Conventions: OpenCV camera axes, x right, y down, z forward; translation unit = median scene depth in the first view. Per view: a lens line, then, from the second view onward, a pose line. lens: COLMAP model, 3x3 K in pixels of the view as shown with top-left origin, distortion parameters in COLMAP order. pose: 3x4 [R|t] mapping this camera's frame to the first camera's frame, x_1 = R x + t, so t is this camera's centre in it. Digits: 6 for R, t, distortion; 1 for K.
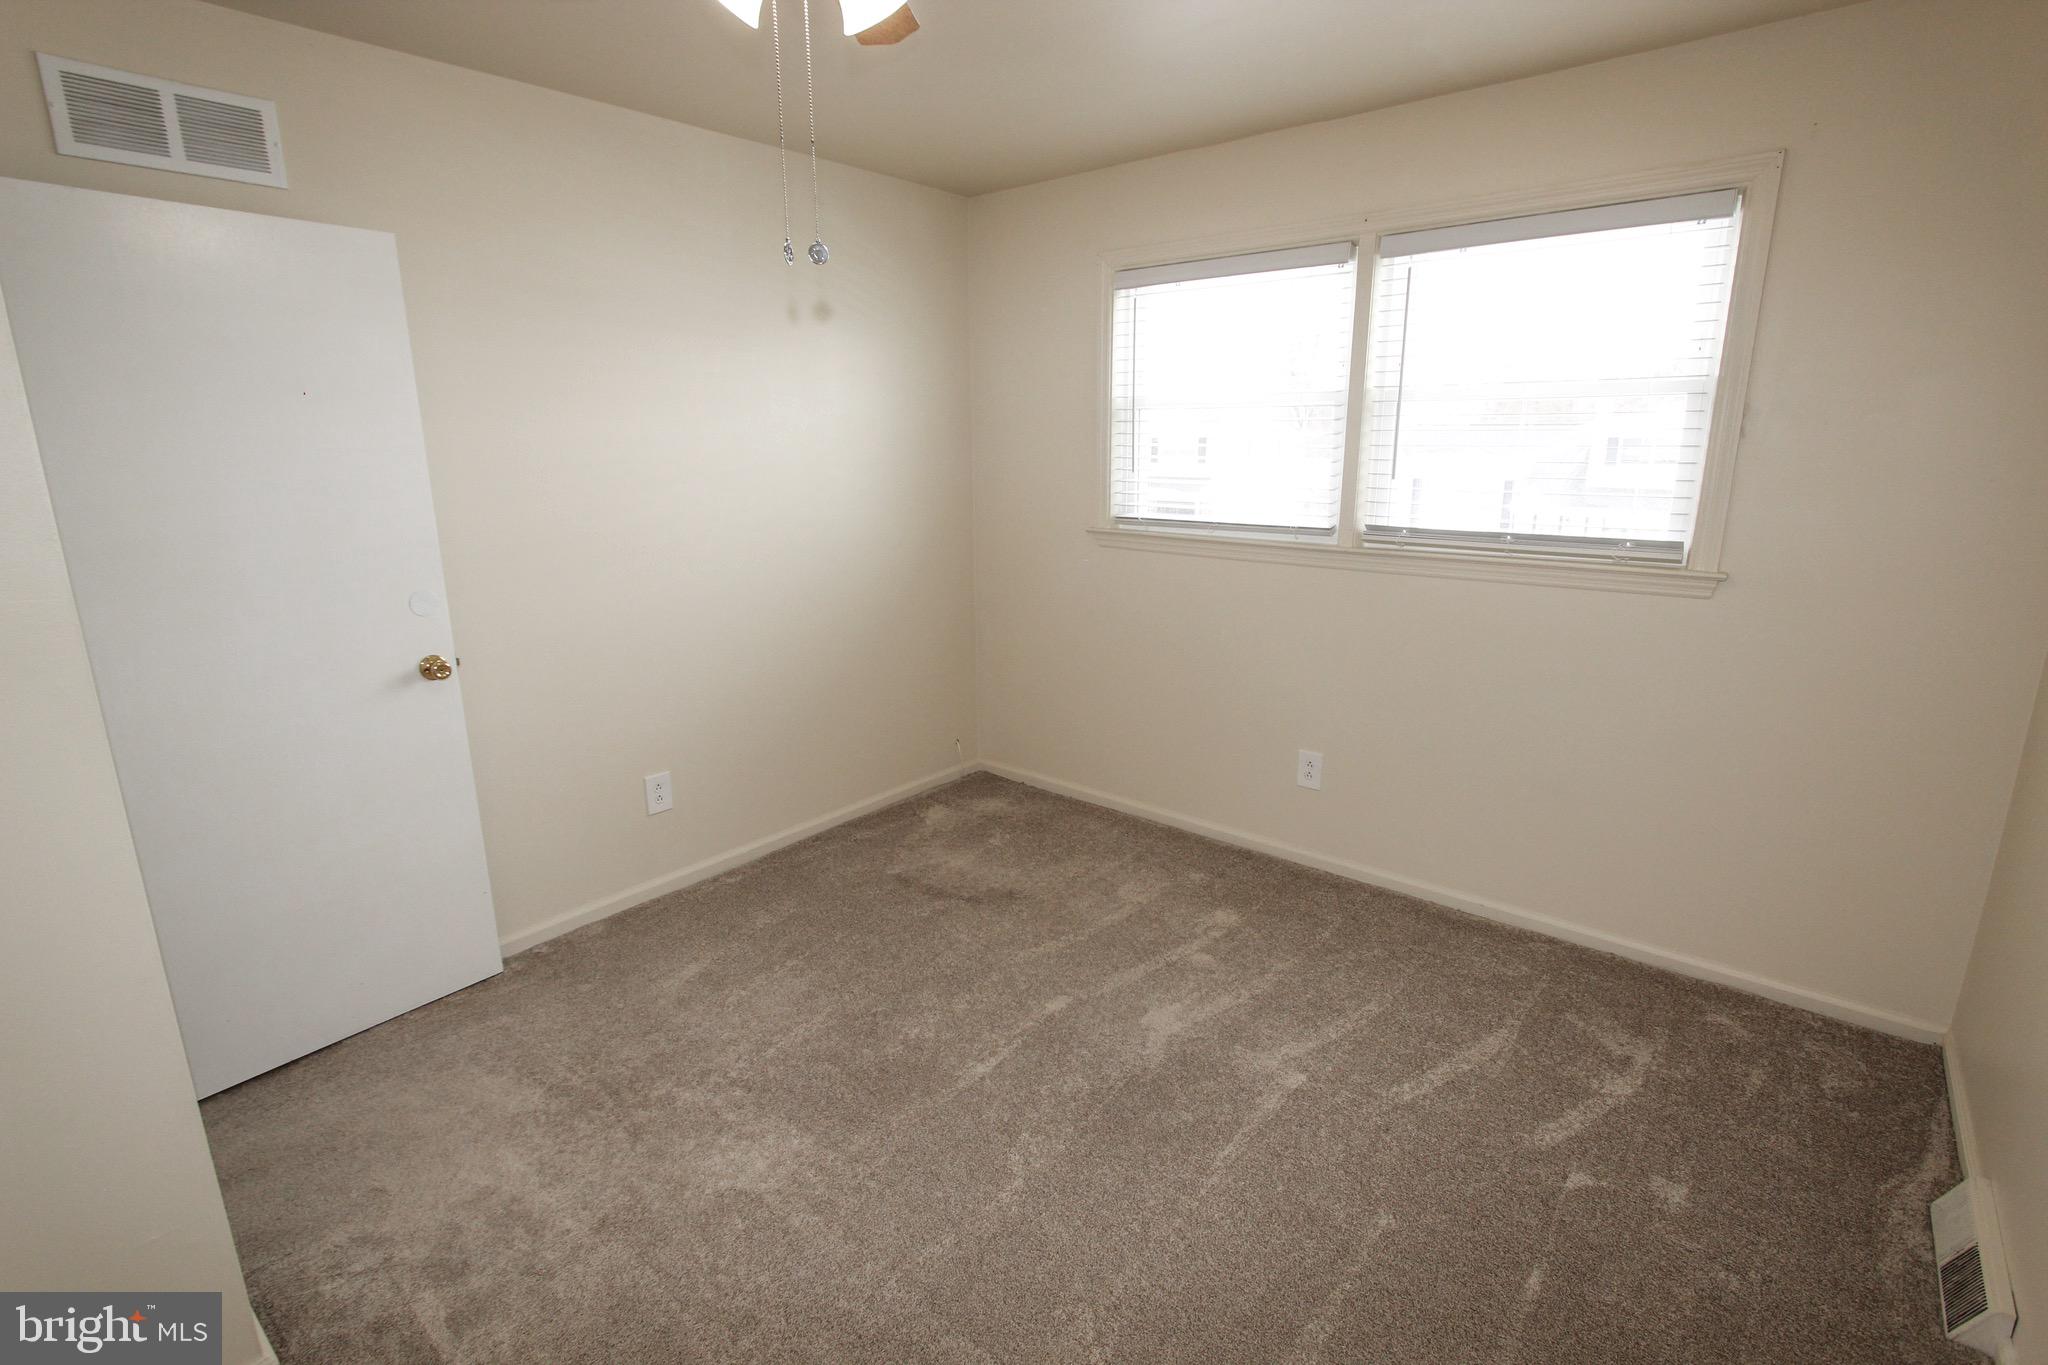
lens RADIAL K [[943.3, 0, 1009.4], [0, 943.3, 694.4], [0, 0, 1]] dist [-0.023606, 0.001208]
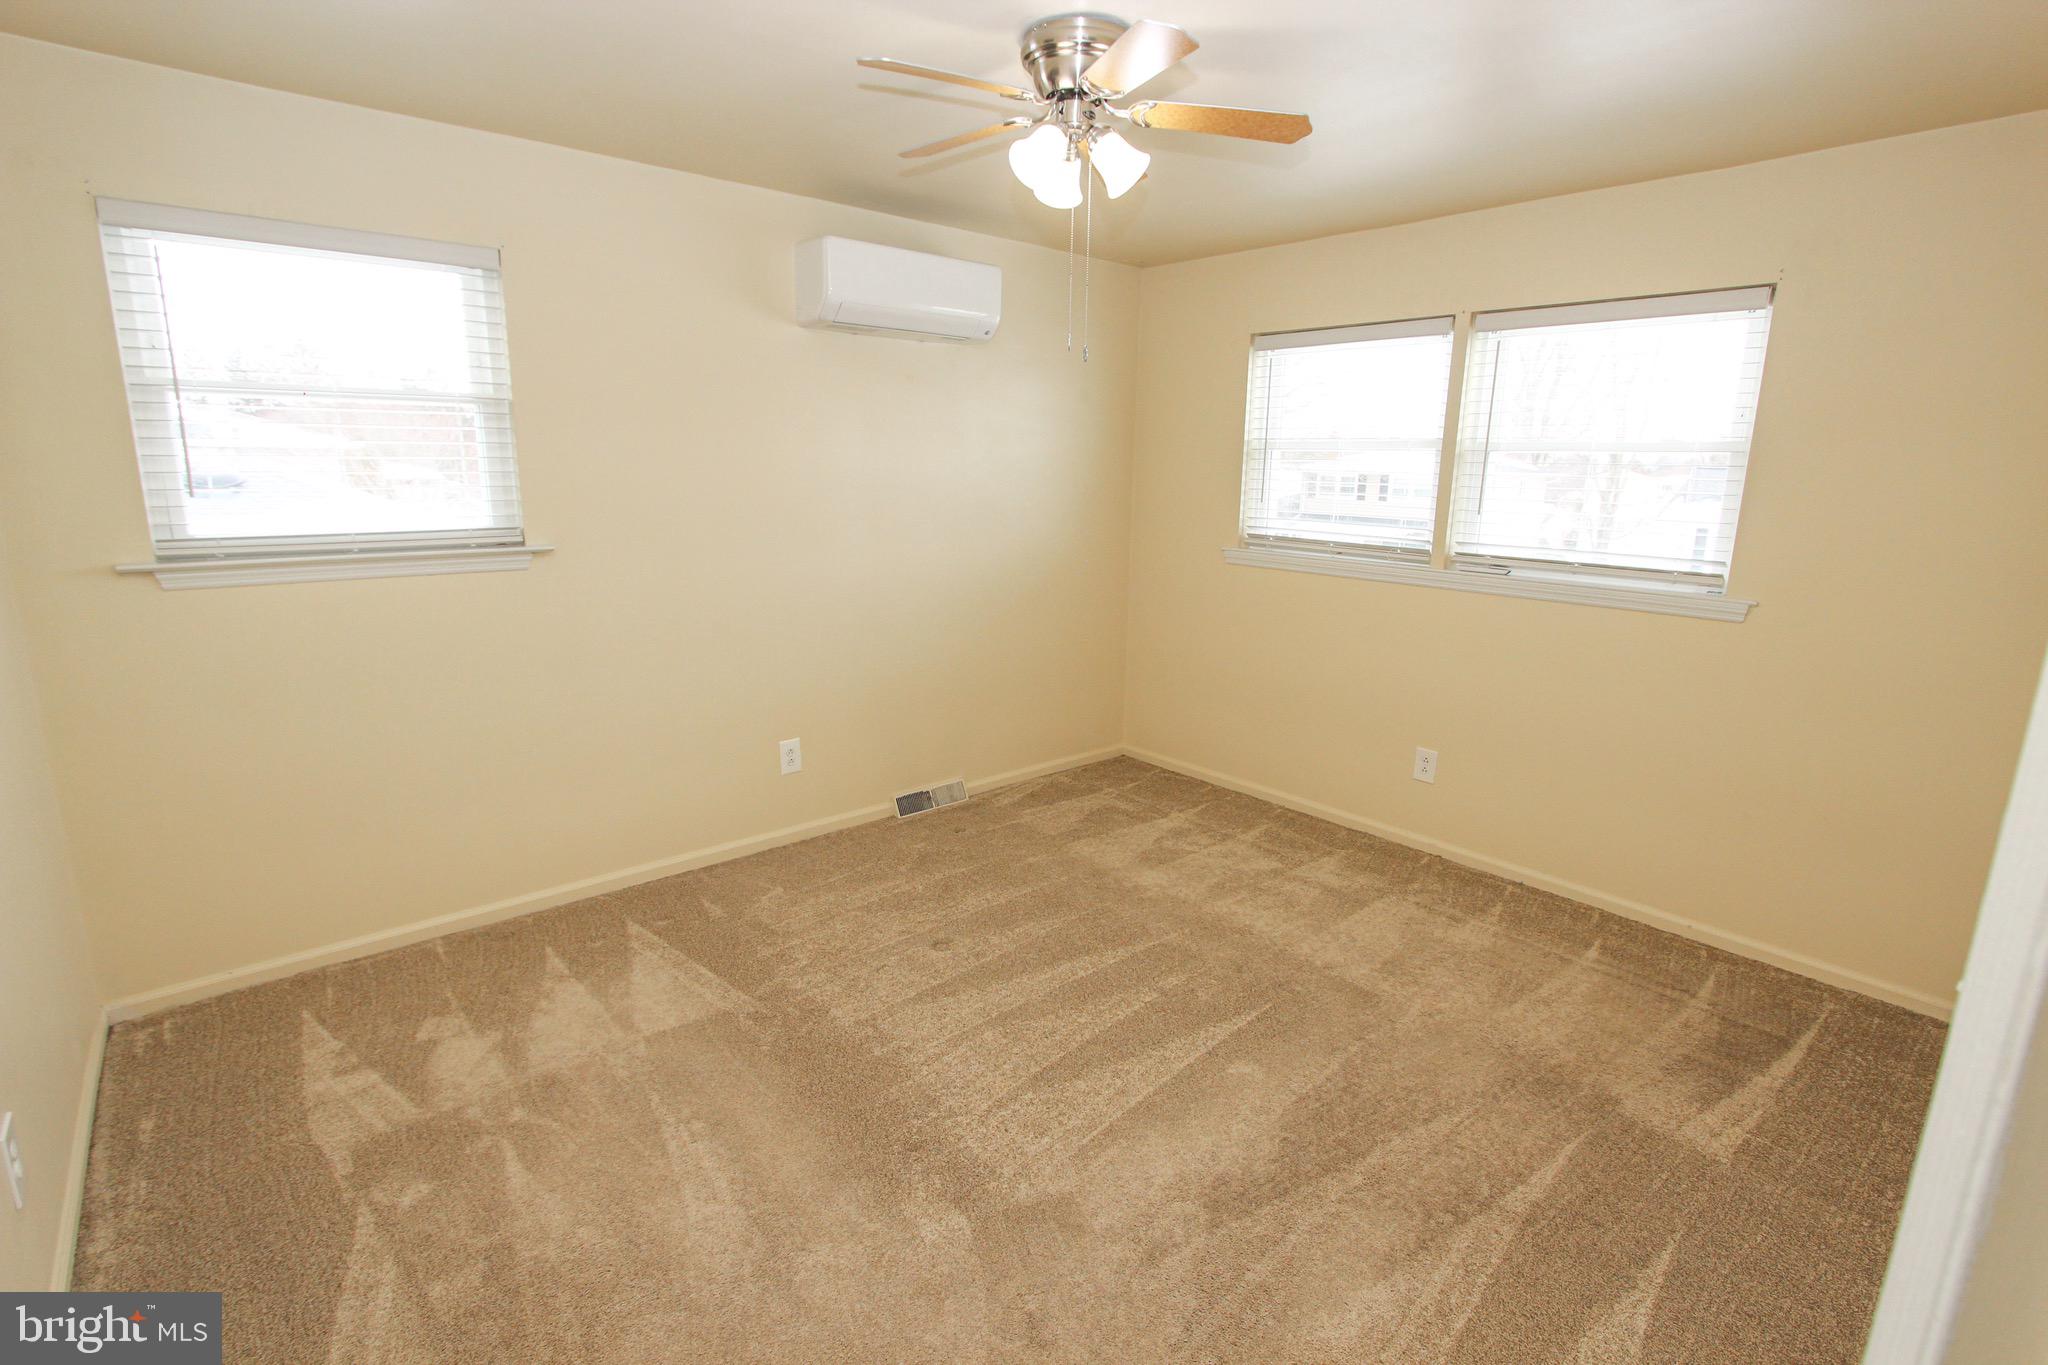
lens RADIAL K [[943.3, 0, 1015.5], [0, 943.3, 667.7], [0, 0, 1]] dist [-0.023606, 0.001208]
pose [[0.991014, 0.052831, -0.122886, -0.027973], [-0.054186, 0.998501, -0.007702, 0.015281], [0.122295, 0.014291, 0.992391, -0.280073]]
